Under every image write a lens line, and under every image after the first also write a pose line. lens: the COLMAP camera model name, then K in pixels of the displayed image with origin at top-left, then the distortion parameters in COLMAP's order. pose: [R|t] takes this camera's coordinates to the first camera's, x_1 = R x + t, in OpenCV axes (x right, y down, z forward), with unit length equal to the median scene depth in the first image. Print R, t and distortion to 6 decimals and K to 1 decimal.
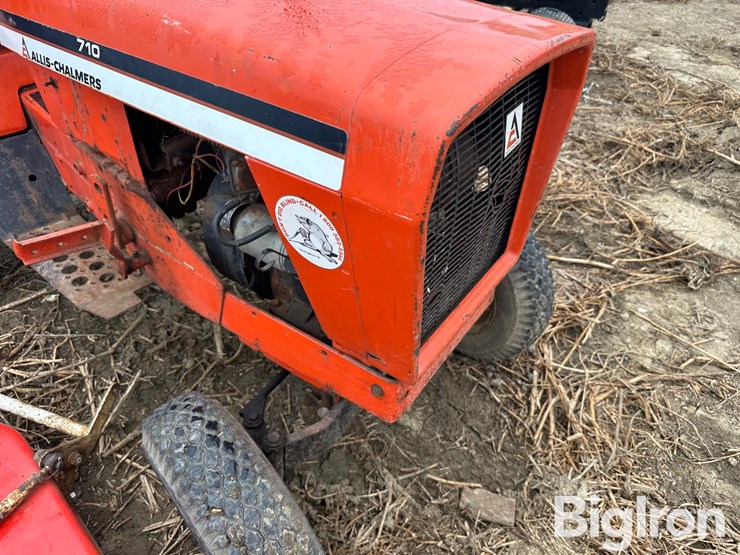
lens RADIAL K [[525.0, 0, 376.3], [0, 525.0, 274.5], [0, 0, 1]] dist [0.040705, -0.056082]
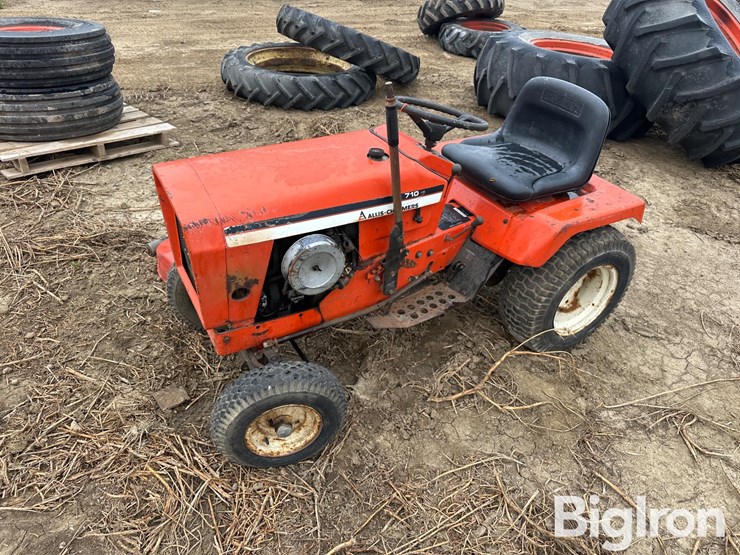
lens RADIAL K [[525.0, 0, 373.1], [0, 525.0, 272.4], [0, 0, 1]] dist [0.040705, -0.056082]
pose [[-0.420598, 0.463826, -0.779720, 1.113616], [-0.643727, 0.453044, 0.616739, -1.311400], [0.639307, 0.761326, 0.108028, 0.879762]]
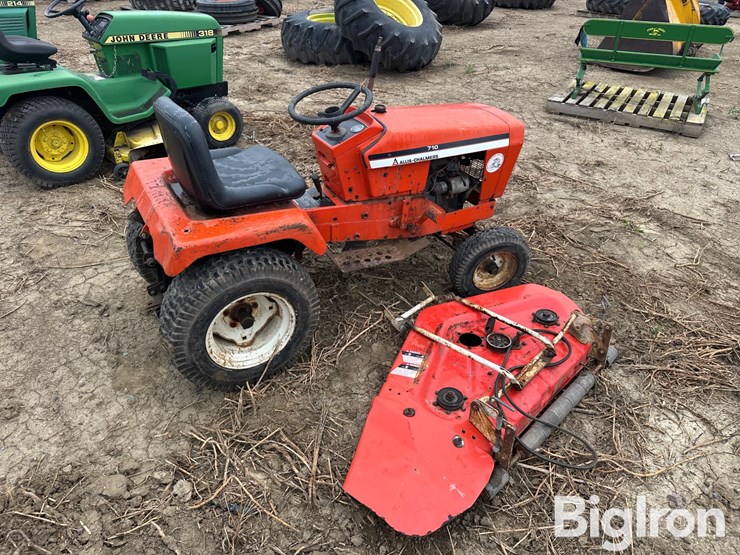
lens RADIAL K [[525.0, 0, 374.2], [0, 525.0, 267.8], [0, 0, 1]] dist [0.040705, -0.056082]
pose [[0.414451, -0.500628, 0.760001, -2.304443], [0.548472, 0.803805, 0.230384, -0.502419], [-0.726229, 0.321356, 0.607718, -0.329109]]
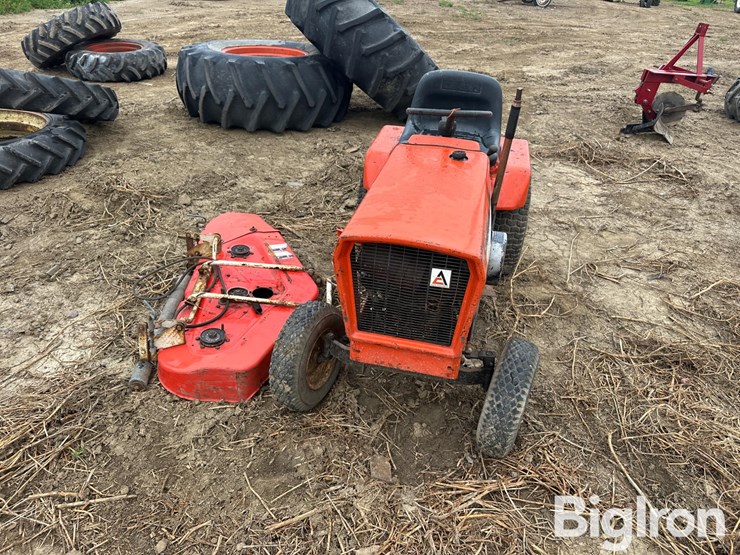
lens RADIAL K [[525.0, 0, 372.5], [0, 525.0, 274.2], [0, 0, 1]] dist [0.040705, -0.056082]
pose [[0.389815, 0.471218, -0.791200, 1.227944], [-0.614875, 0.772777, 0.157304, -0.302515], [0.685545, 0.425170, 0.590981, -0.309233]]
